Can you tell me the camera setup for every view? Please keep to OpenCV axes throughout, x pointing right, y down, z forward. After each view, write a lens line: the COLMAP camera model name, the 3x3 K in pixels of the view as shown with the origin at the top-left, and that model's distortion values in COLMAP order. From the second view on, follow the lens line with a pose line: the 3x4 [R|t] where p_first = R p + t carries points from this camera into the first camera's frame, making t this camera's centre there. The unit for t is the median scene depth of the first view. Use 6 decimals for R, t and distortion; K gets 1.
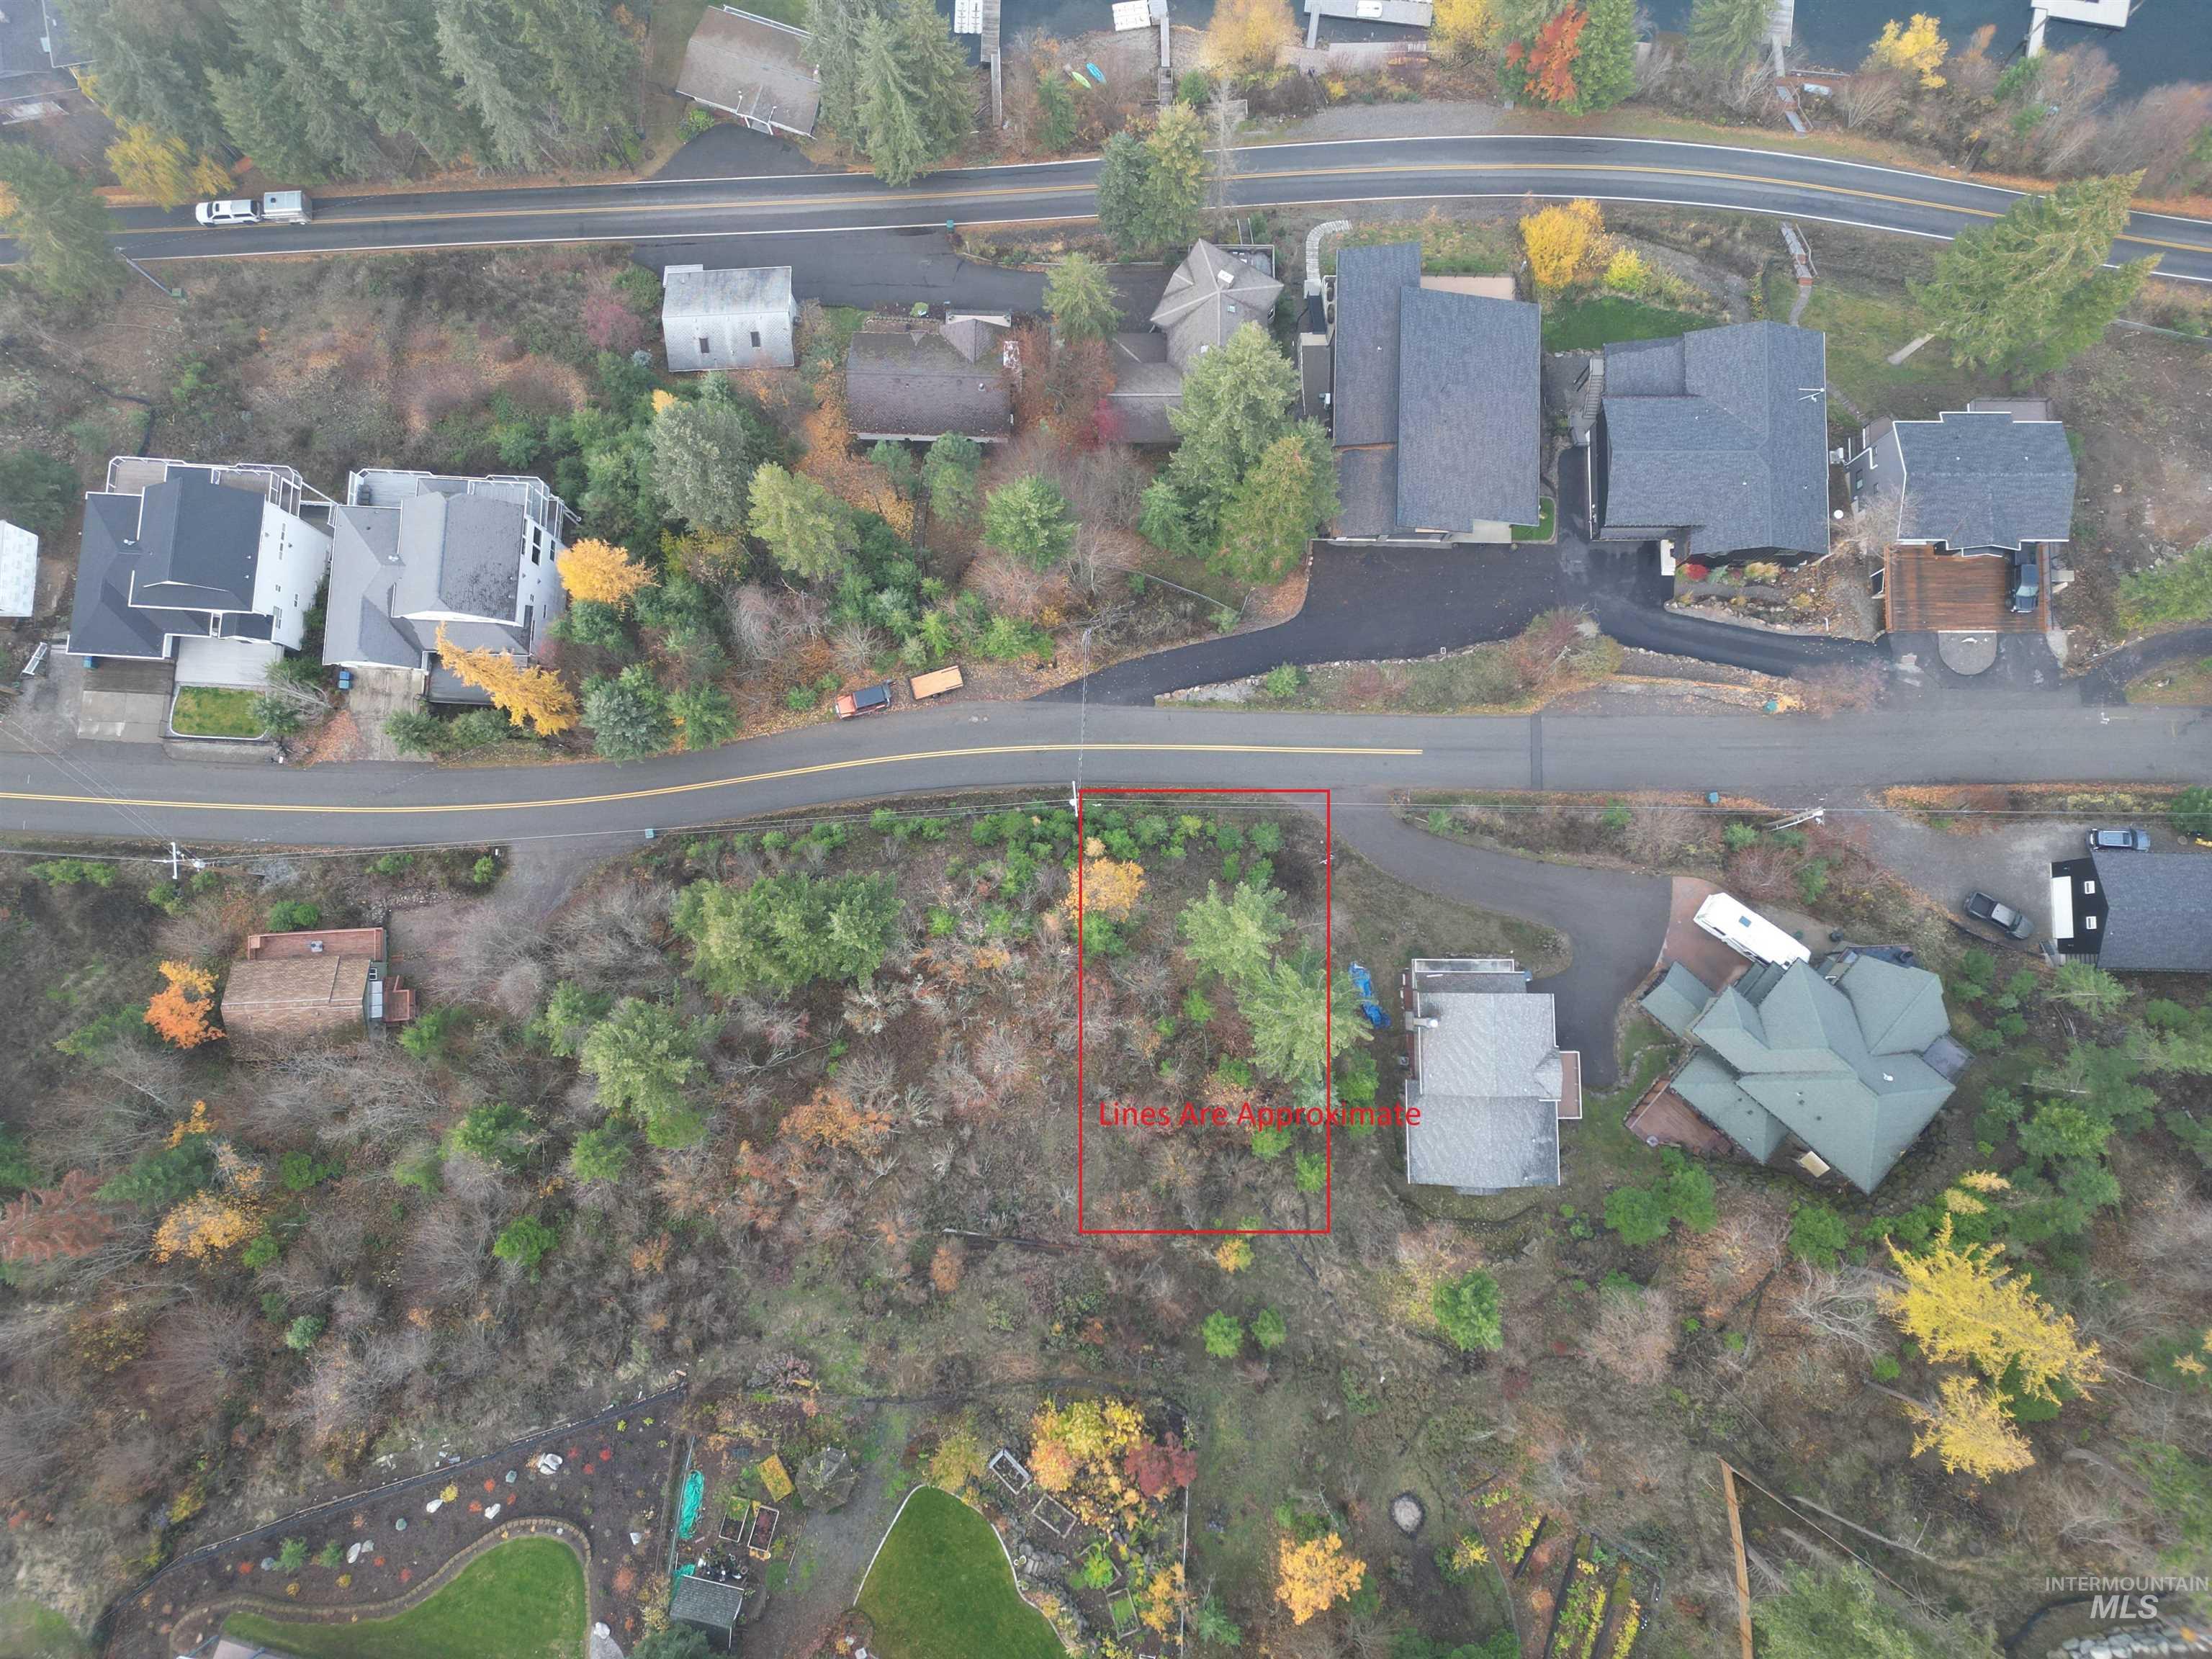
lens RADIAL K [[1539.3, 0, 1094.6], [0, 1539.3, 842.9], [0, 0, 1]] dist [0.070460, -0.065146]
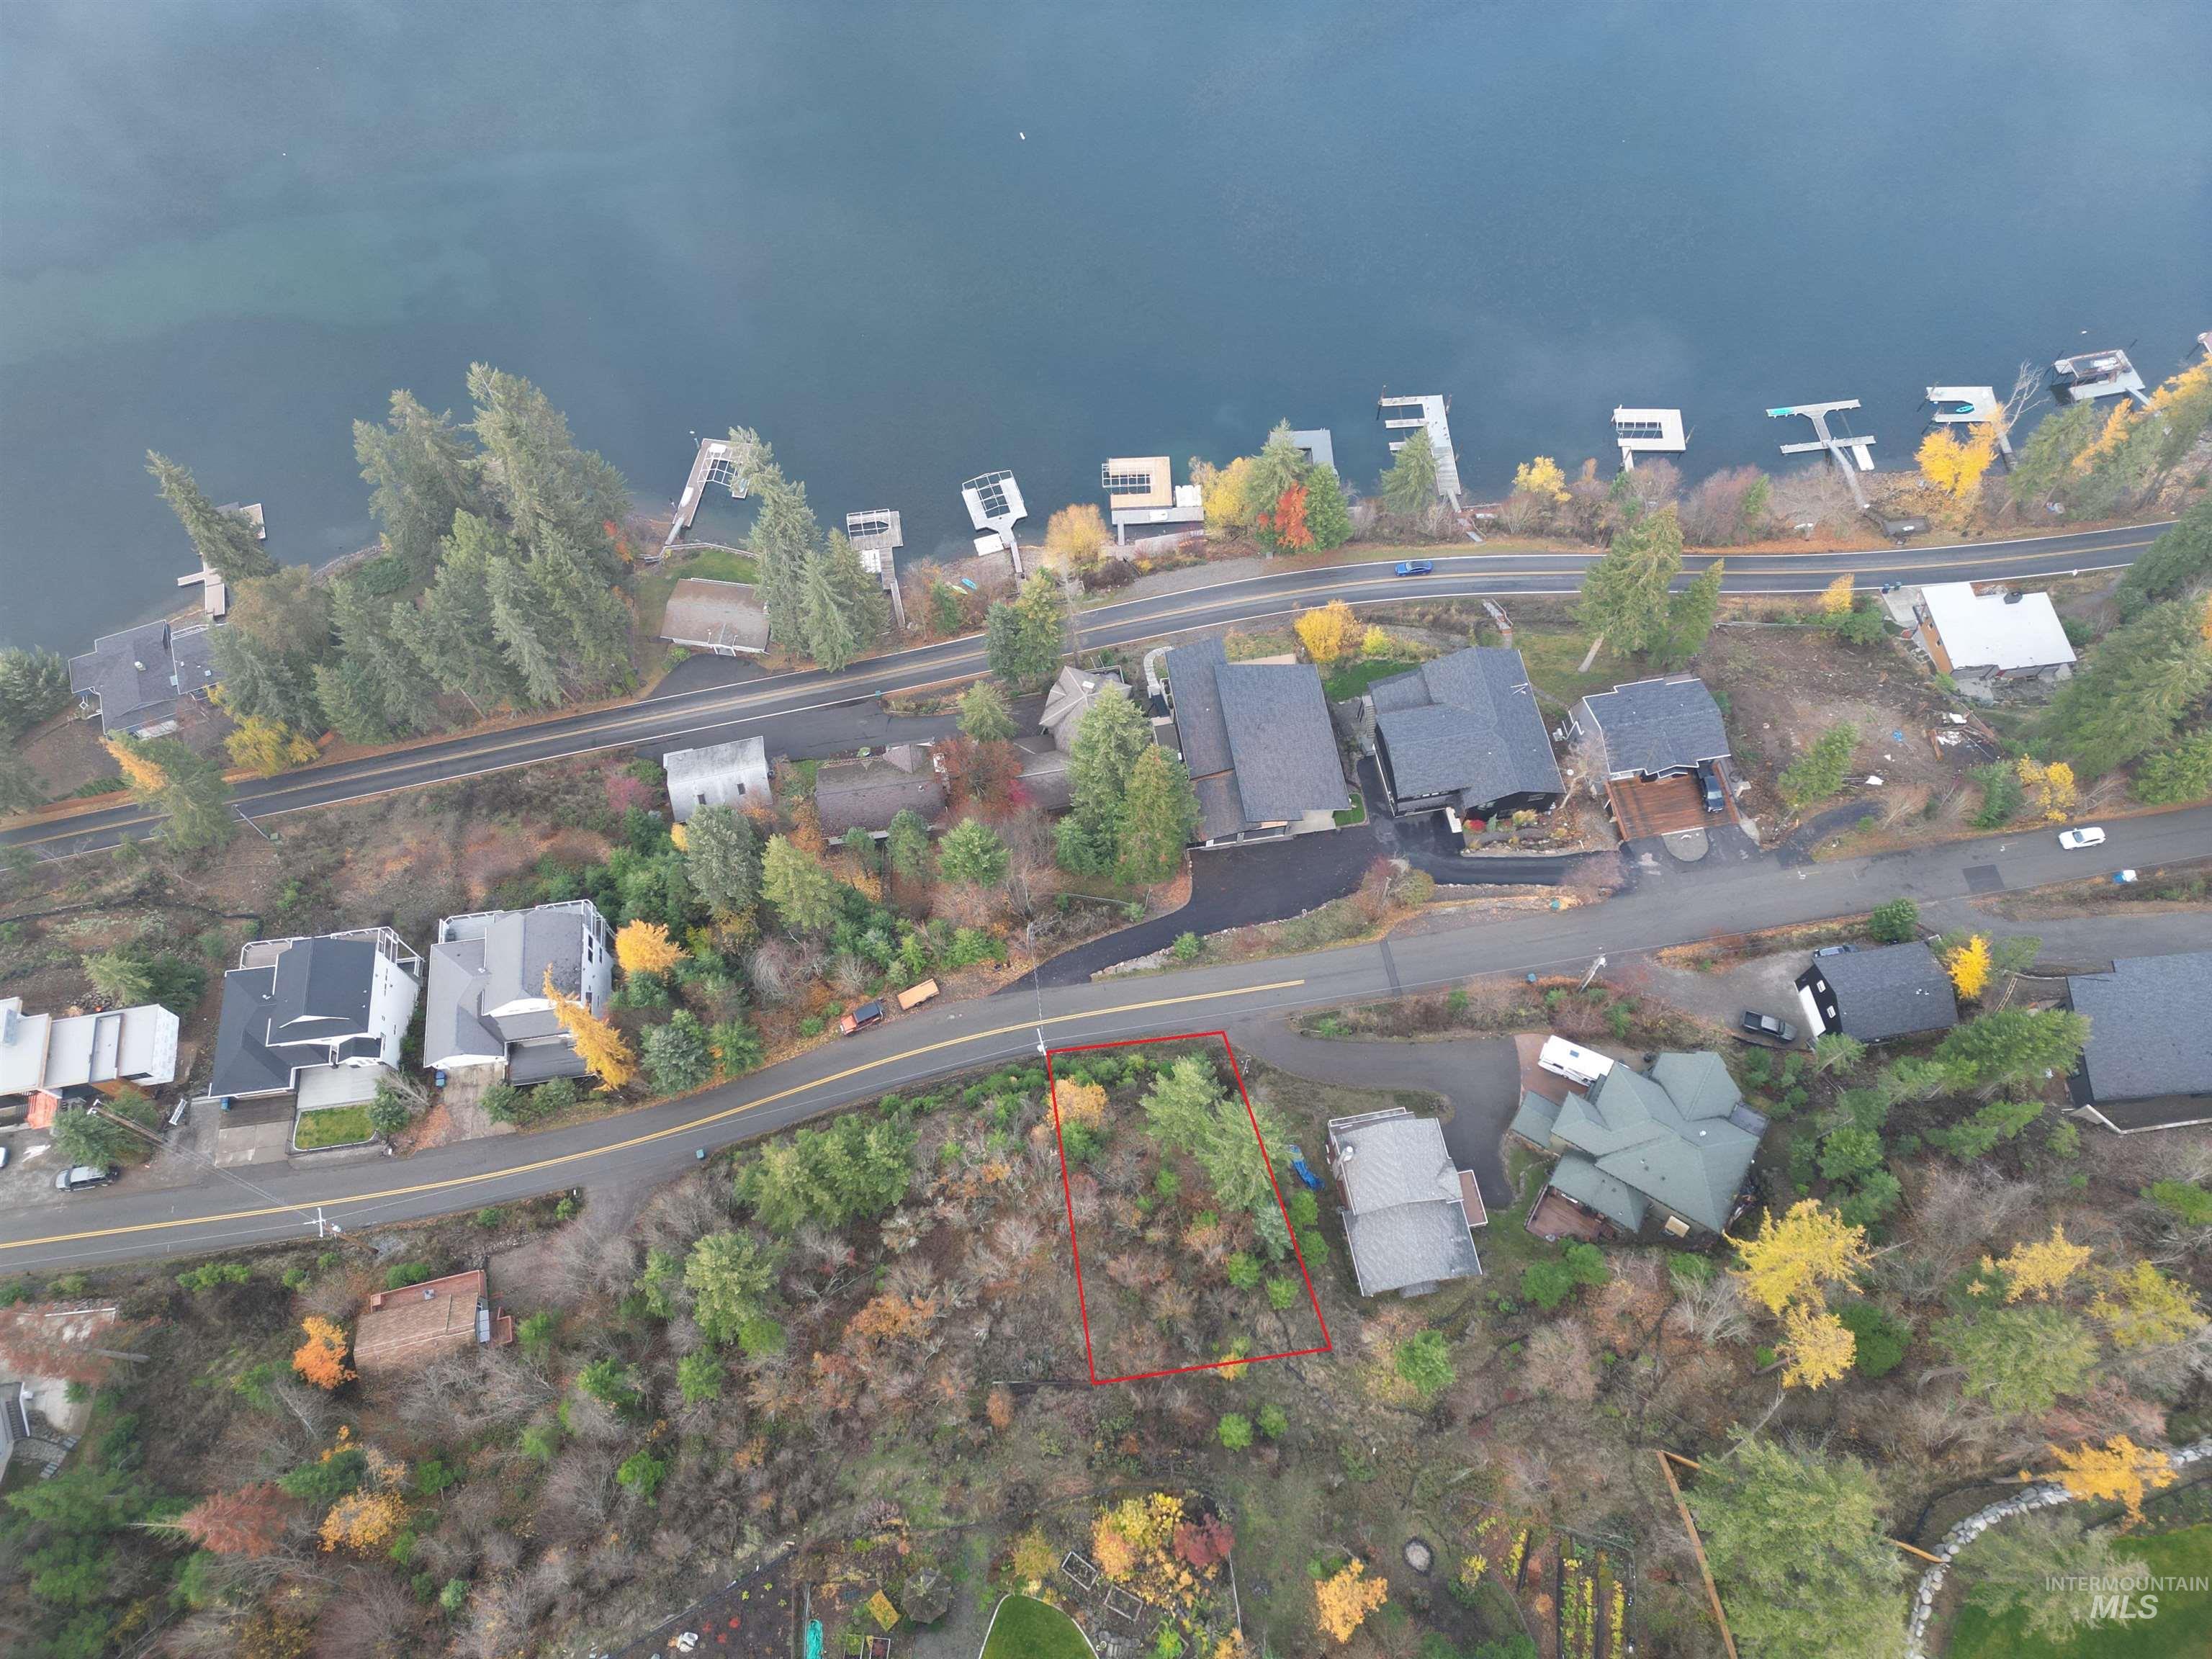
lens RADIAL K [[1539.3, 0, 1090.7], [0, 1539.3, 842.3], [0, 0, 1]] dist [0.070460, -0.065146]
pose [[0.984697, -0.158989, 0.071378, -0.034108], [0.173750, 0.927406, -0.331253, 0.227284], [-0.013531, 0.338586, 0.940838, -0.236904]]
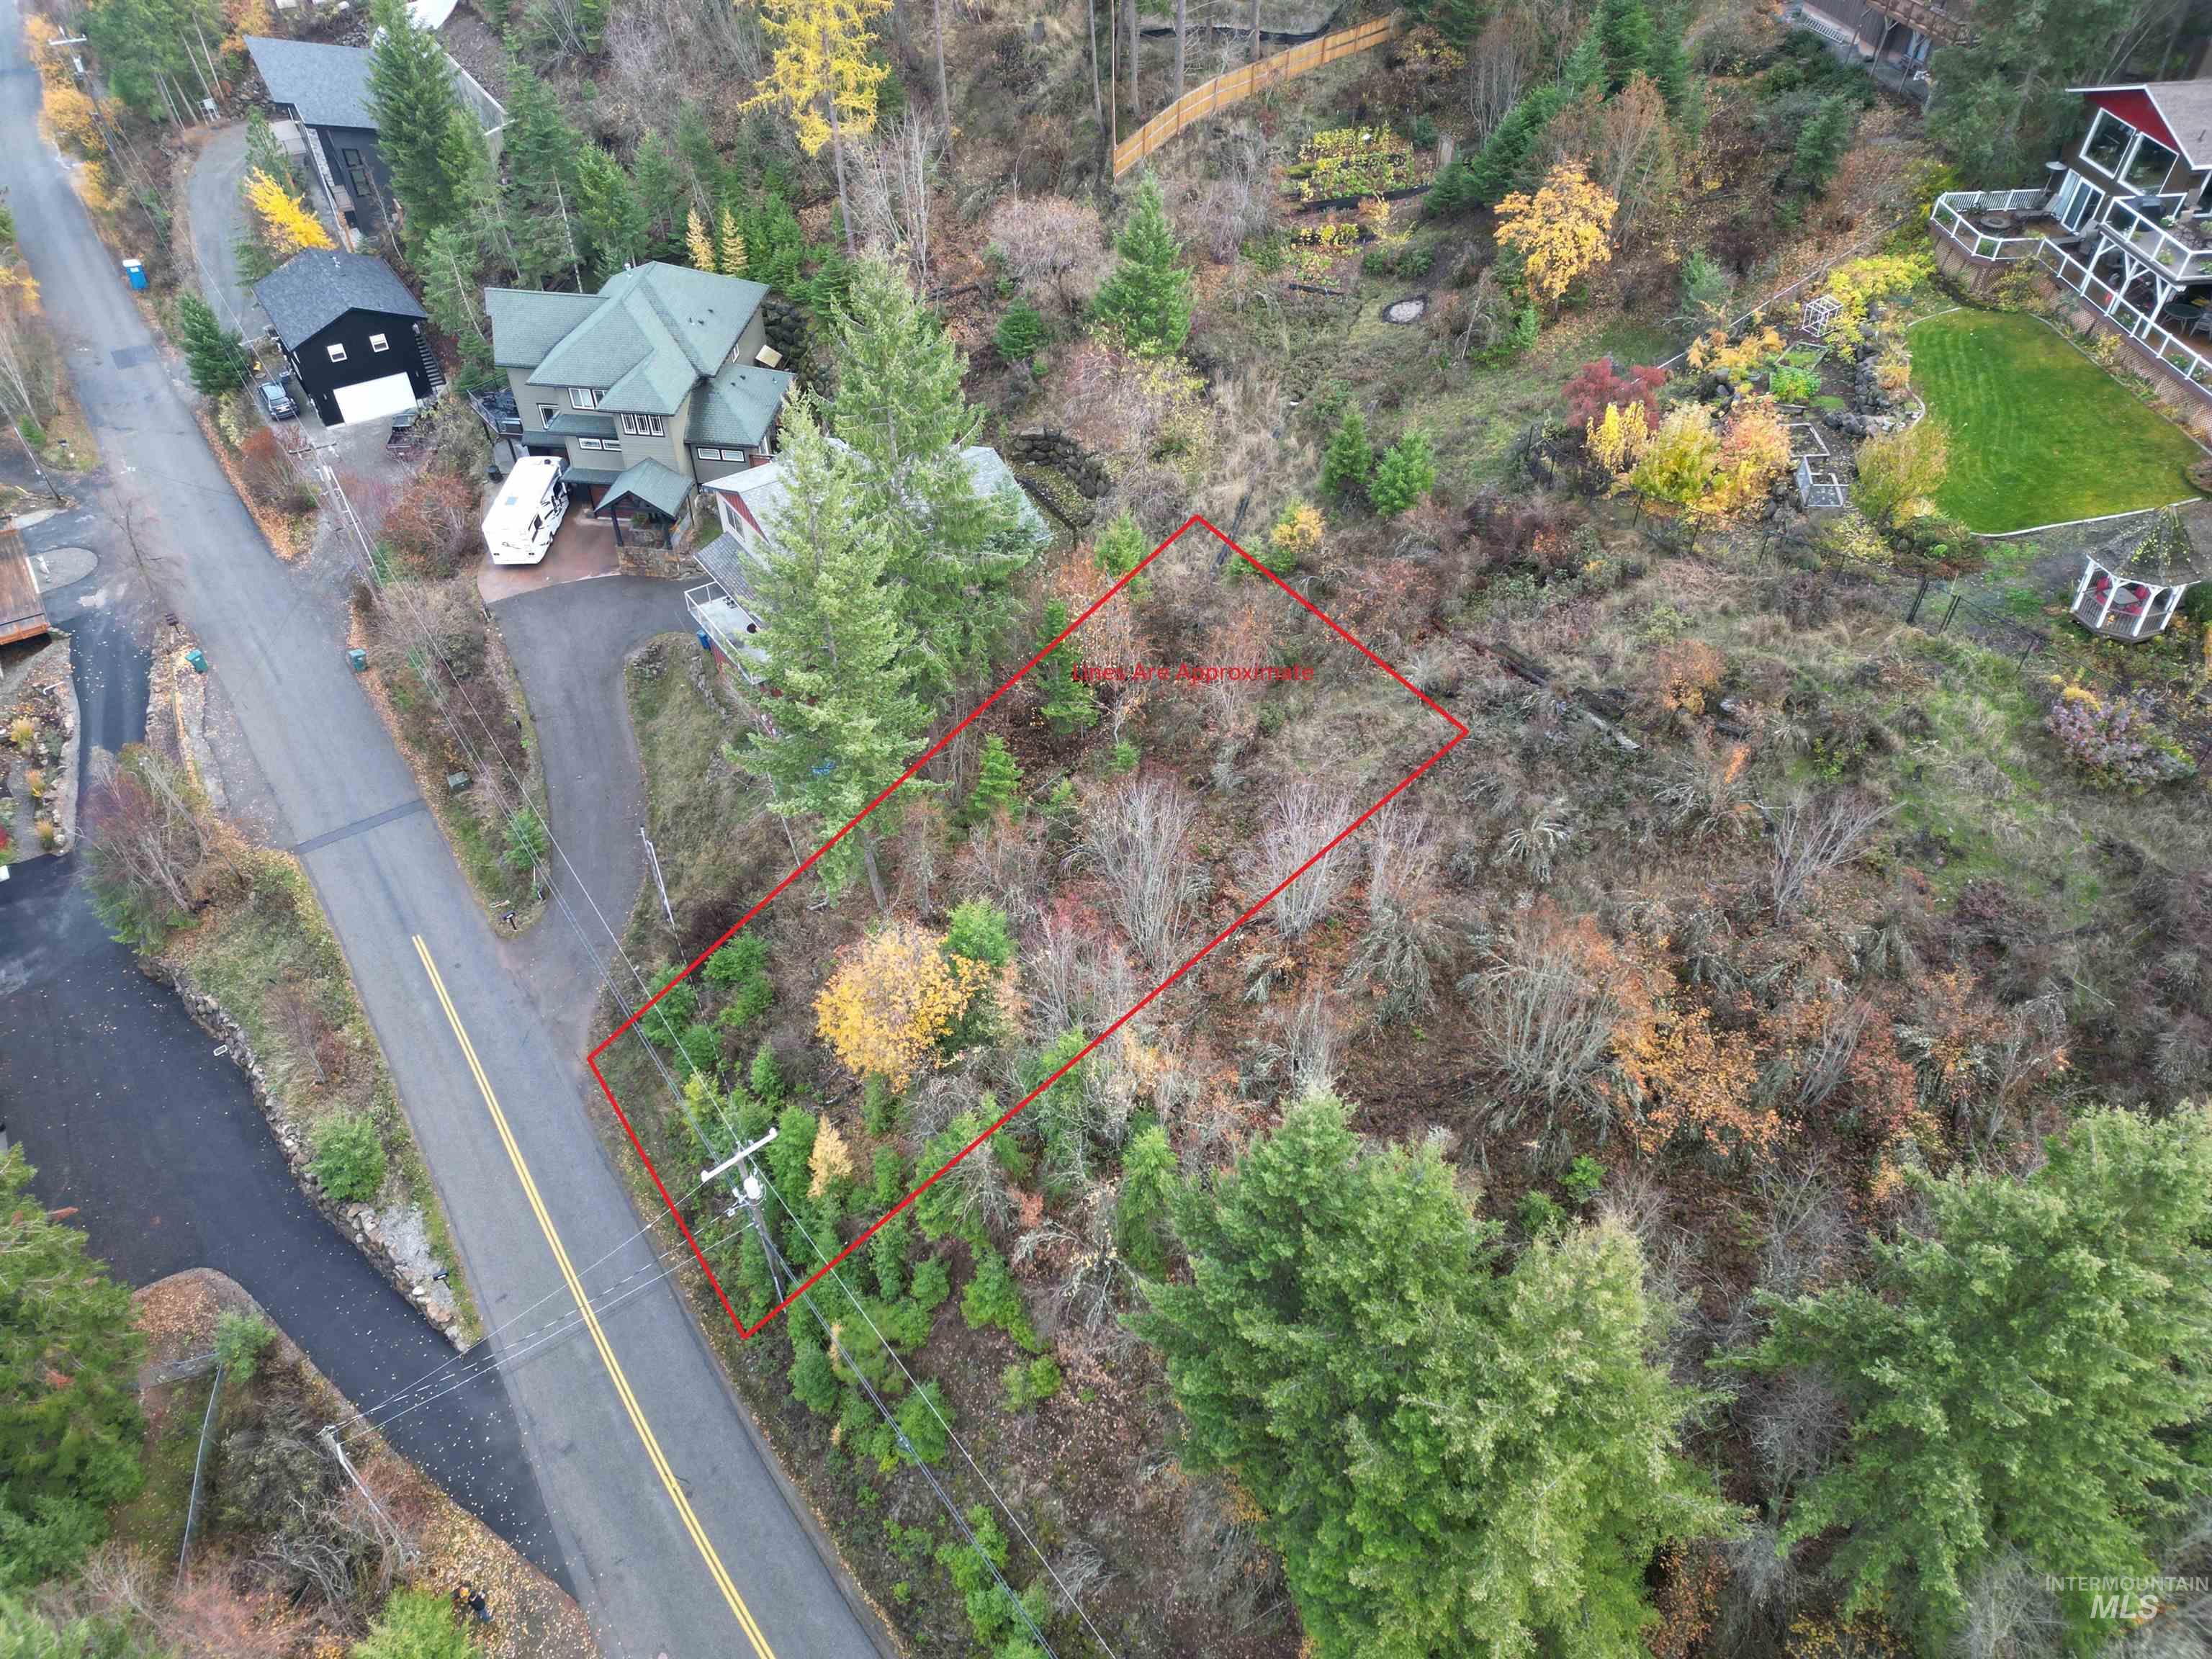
lens RADIAL K [[1539.3, 0, 1107.1], [0, 1539.3, 829.1], [0, 0, 1]] dist [0.070460, -0.065146]
pose [[-0.568594, -0.550978, 0.610839, -0.263203], [0.819551, -0.315352, 0.478424, -0.112714], [-0.070972, 0.772642, 0.630862, 0.592807]]
